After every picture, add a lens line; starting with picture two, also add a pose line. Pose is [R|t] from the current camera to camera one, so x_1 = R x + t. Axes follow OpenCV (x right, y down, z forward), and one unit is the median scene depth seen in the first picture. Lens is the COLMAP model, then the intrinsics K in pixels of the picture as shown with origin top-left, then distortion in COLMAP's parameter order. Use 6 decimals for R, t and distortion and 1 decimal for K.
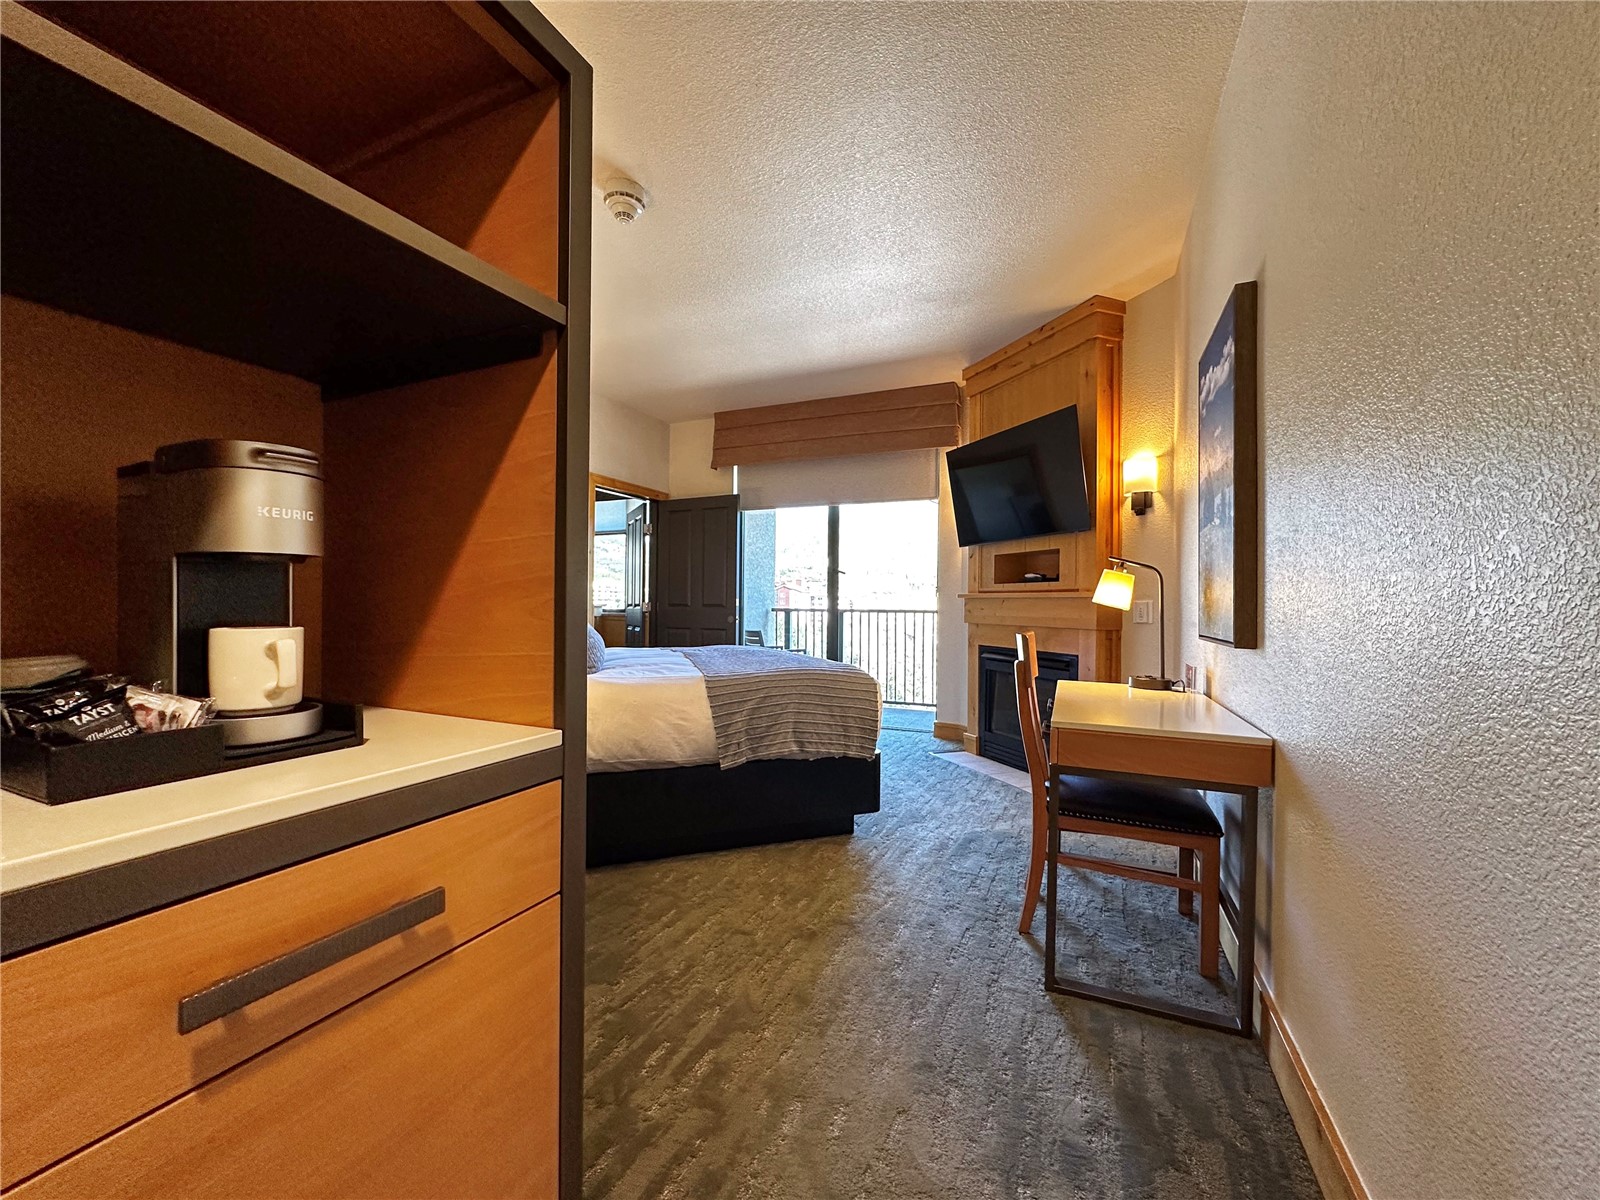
lens RADIAL K [[653.0, 0, 800.0], [0, 653.0, 600.0], [0, 0, 1]] dist [-0.000666, -0.000032]
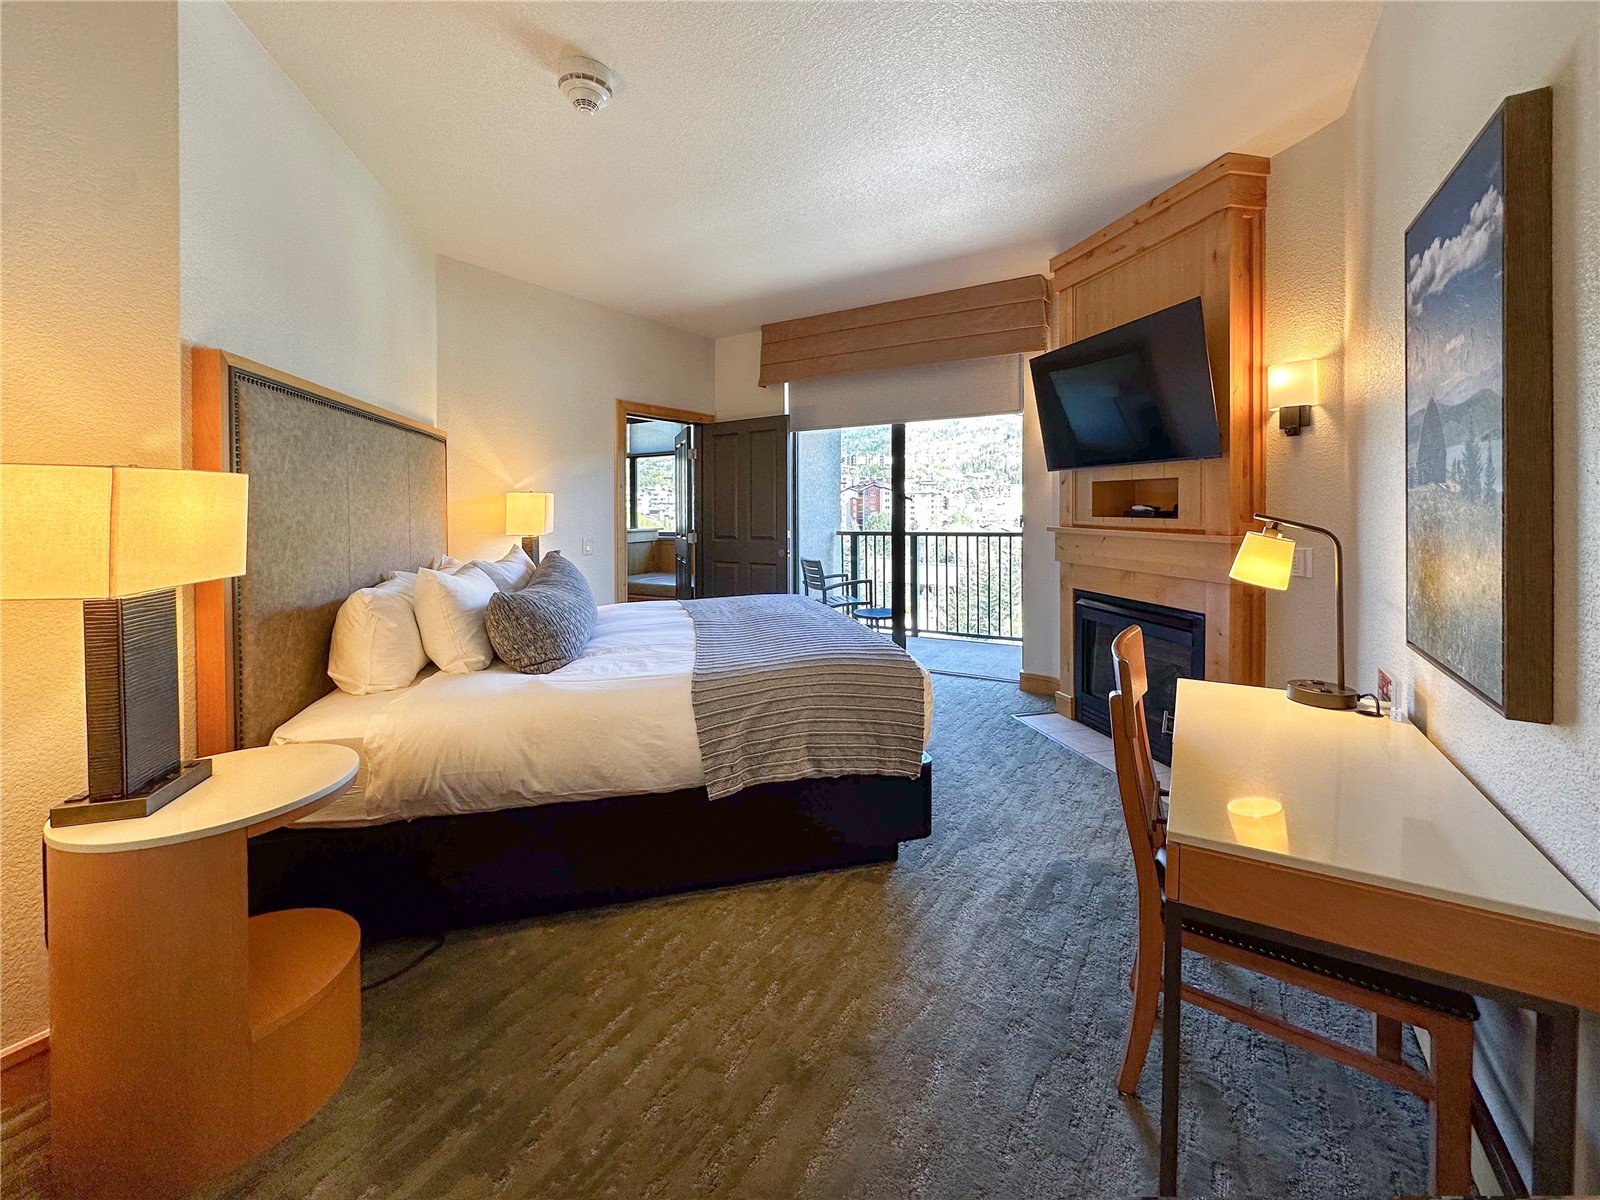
lens RADIAL K [[680.1, 0, 762.5], [0, 680.1, 510.1], [0, 0, 1]] dist [-0.001604, -0.000003]
pose [[0.985534, -0.006089, -0.169370, 0.052041], [0.005892, 0.999981, -0.001668, -0.054114], [0.169377, 0.000646, 0.985551, 0.133225]]
